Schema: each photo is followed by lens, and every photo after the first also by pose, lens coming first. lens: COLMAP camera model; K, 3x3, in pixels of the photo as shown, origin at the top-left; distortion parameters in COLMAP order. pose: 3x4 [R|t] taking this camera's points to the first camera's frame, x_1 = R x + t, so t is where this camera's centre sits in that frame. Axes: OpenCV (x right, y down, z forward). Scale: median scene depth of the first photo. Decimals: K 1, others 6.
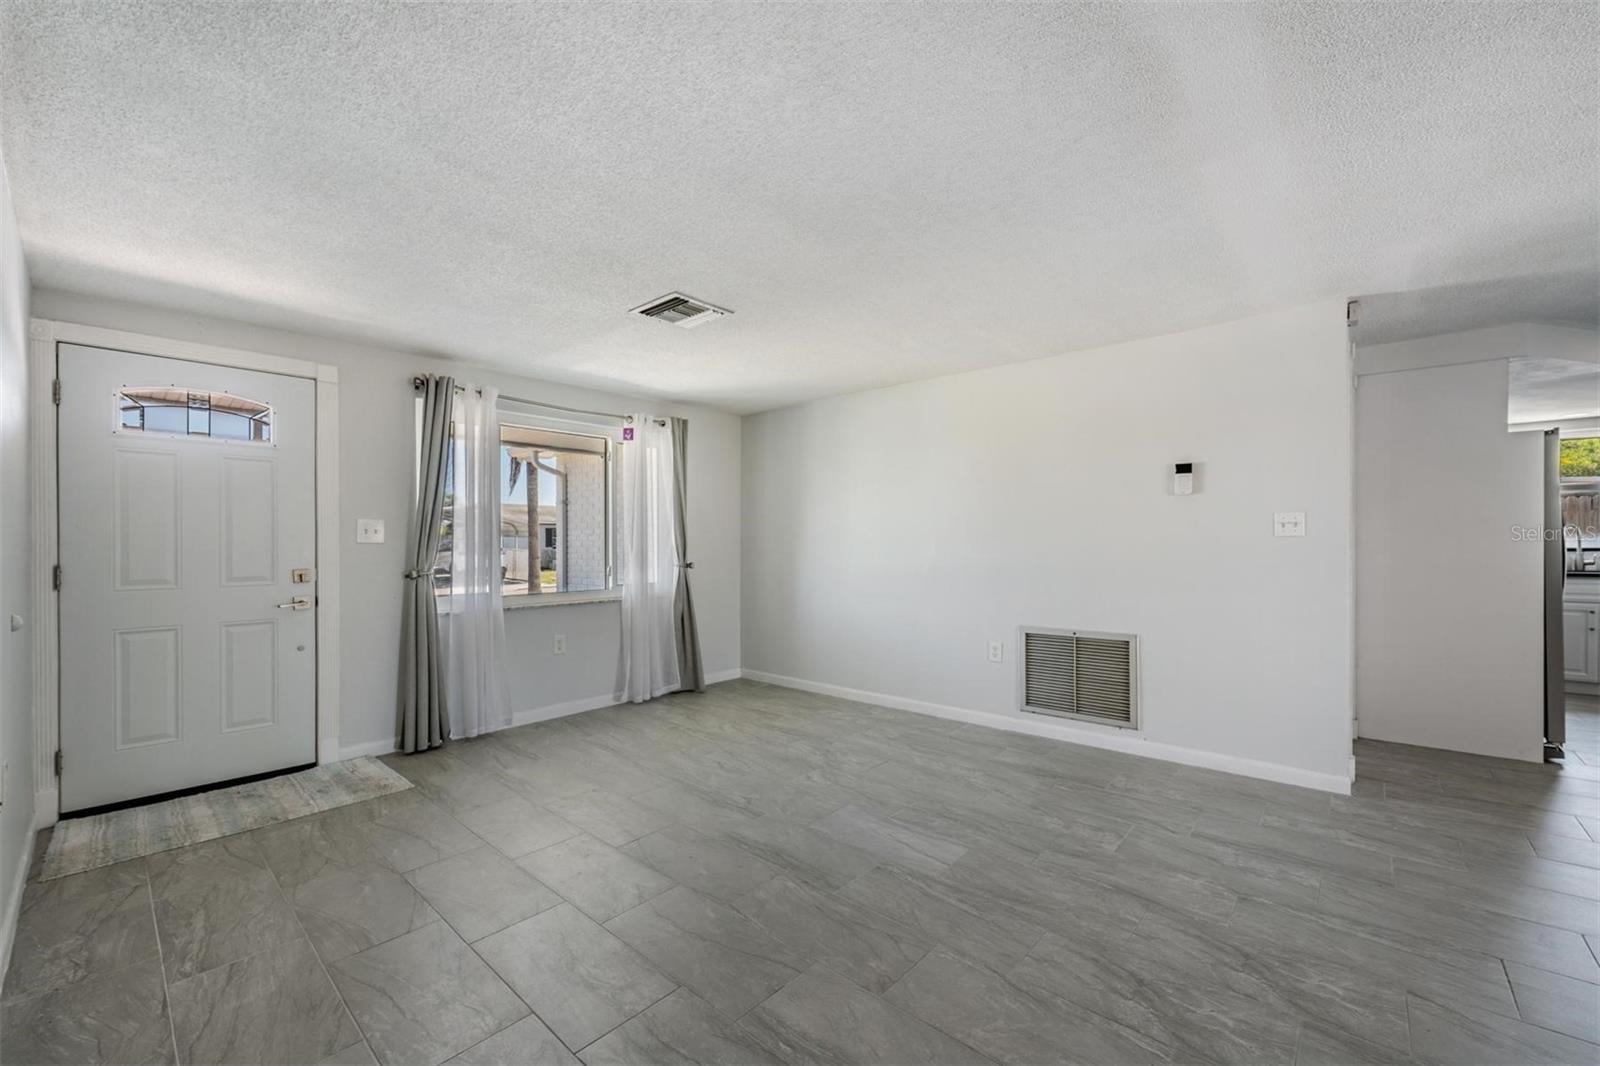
lens RADIAL K [[639.1, 0, 803.2], [0, 639.1, 547.1], [0, 0, 1]] dist [-0.012715, -0.000287]
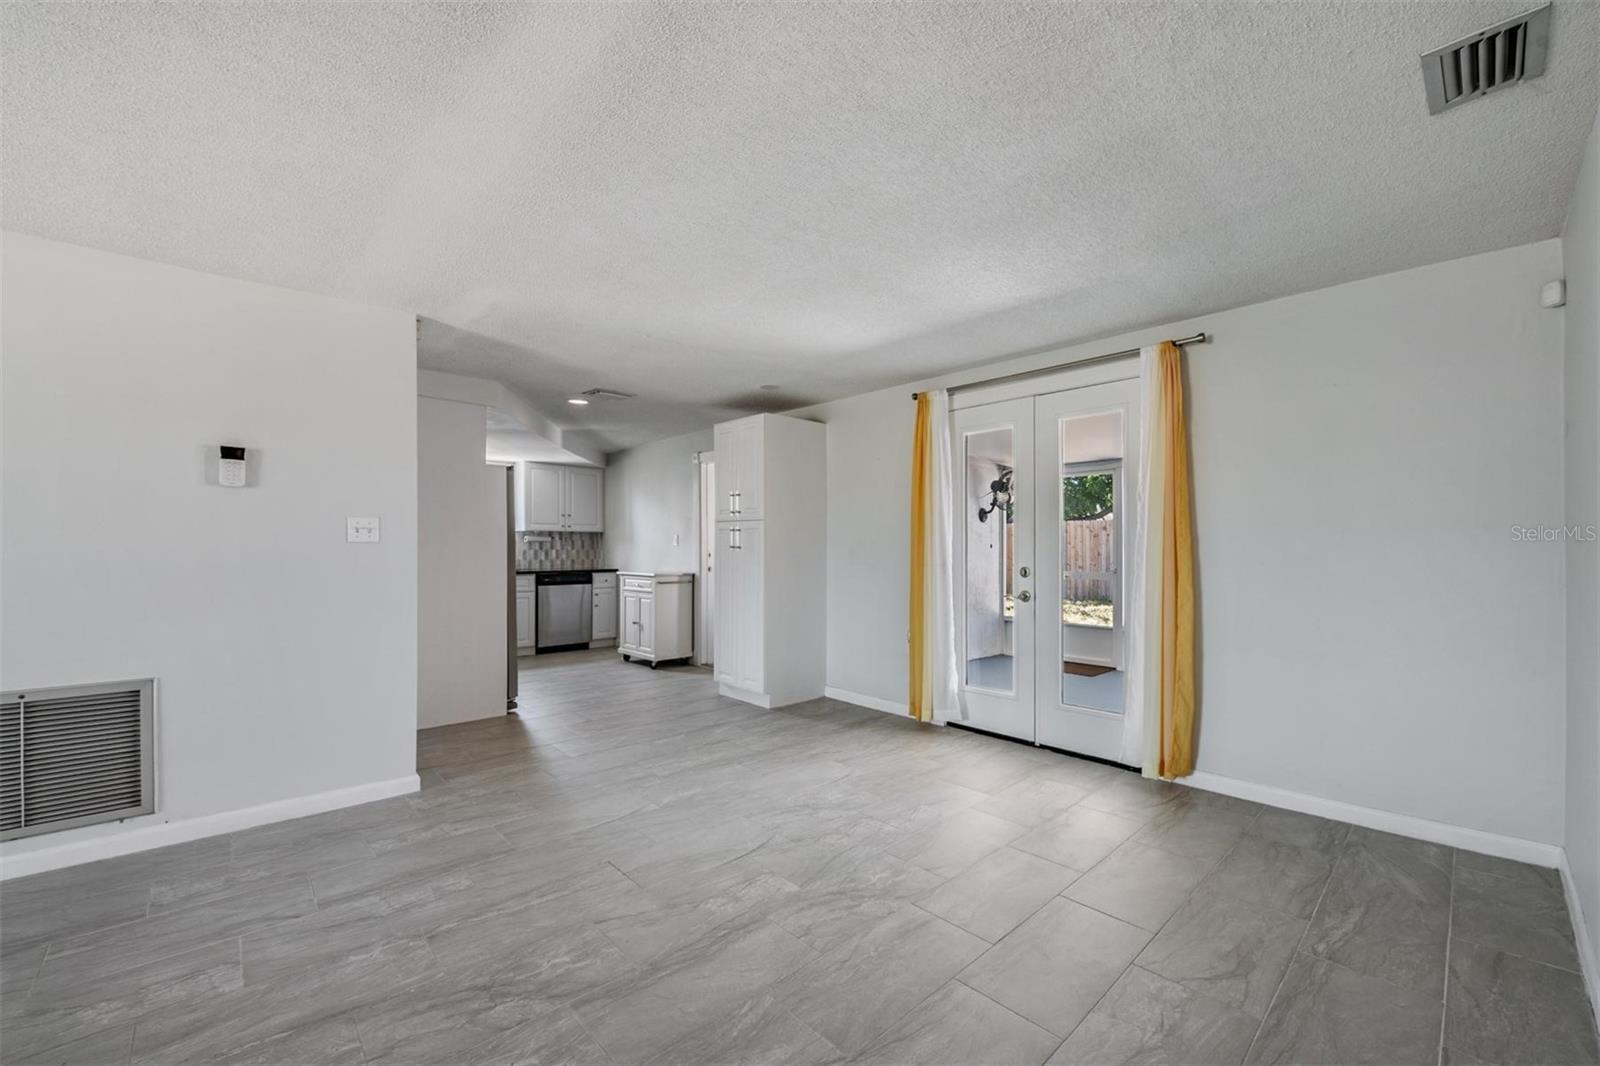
lens RADIAL K [[632.6, 0, 803.6], [0, 632.6, 548.8], [0, 0, 1]] dist [-0.016744, -0.000114]
pose [[0.089564, 0.008705, 0.995943, -0.104155], [0.000582, 0.999961, -0.008792, 0.003053], [-0.995981, 0.001367, 0.089556, 0.256213]]
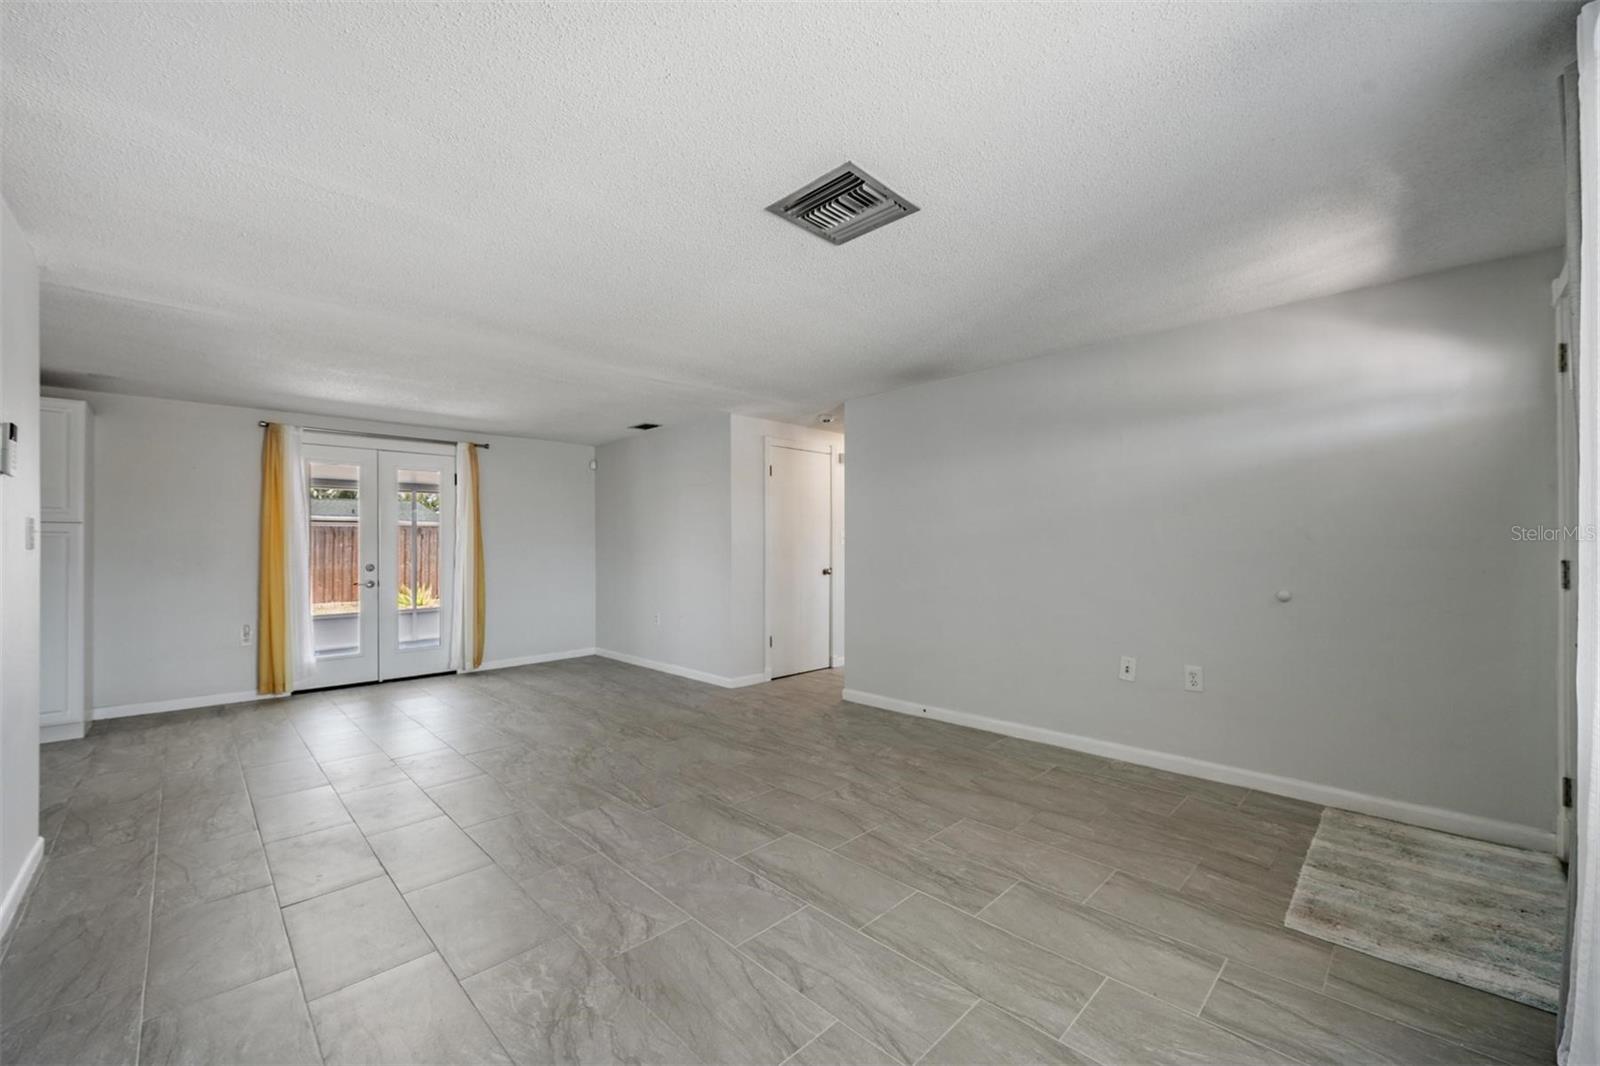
lens RADIAL K [[631.4, 0, 802.9], [0, 631.4, 534.4], [0, 0, 1]] dist [-0.016846, 0.000043]
pose [[-0.998105, 0.018402, 0.058720, -0.185535], [0.017378, 0.999689, -0.017898, -0.002044], [-0.059031, -0.016844, -0.998114, 1.641308]]
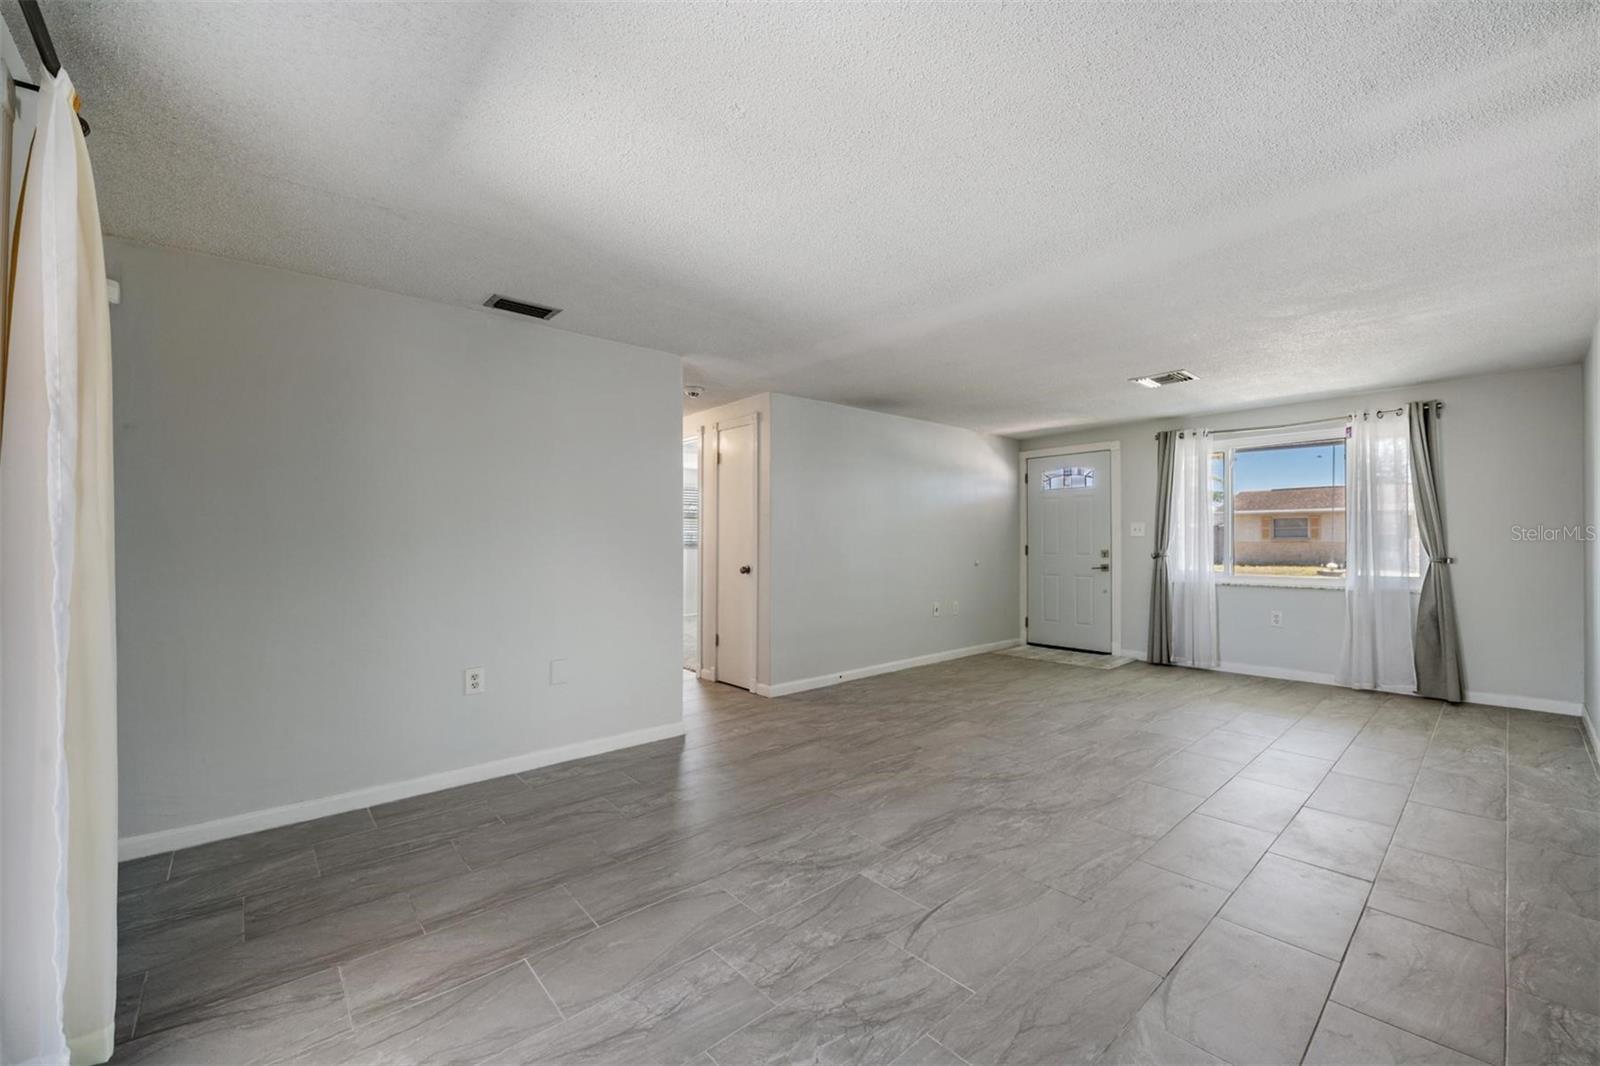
lens RADIAL K [[631.4, 0, 802.9], [0, 631.4, 534.4], [0, 0, 1]] dist [-0.016846, 0.000043]
pose [[-0.121418, -0.000718, -0.992601, 1.306640], [0.000319, 1.000000, -0.000763, -0.012939], [0.992601, -0.000410, -0.121418, 0.344476]]
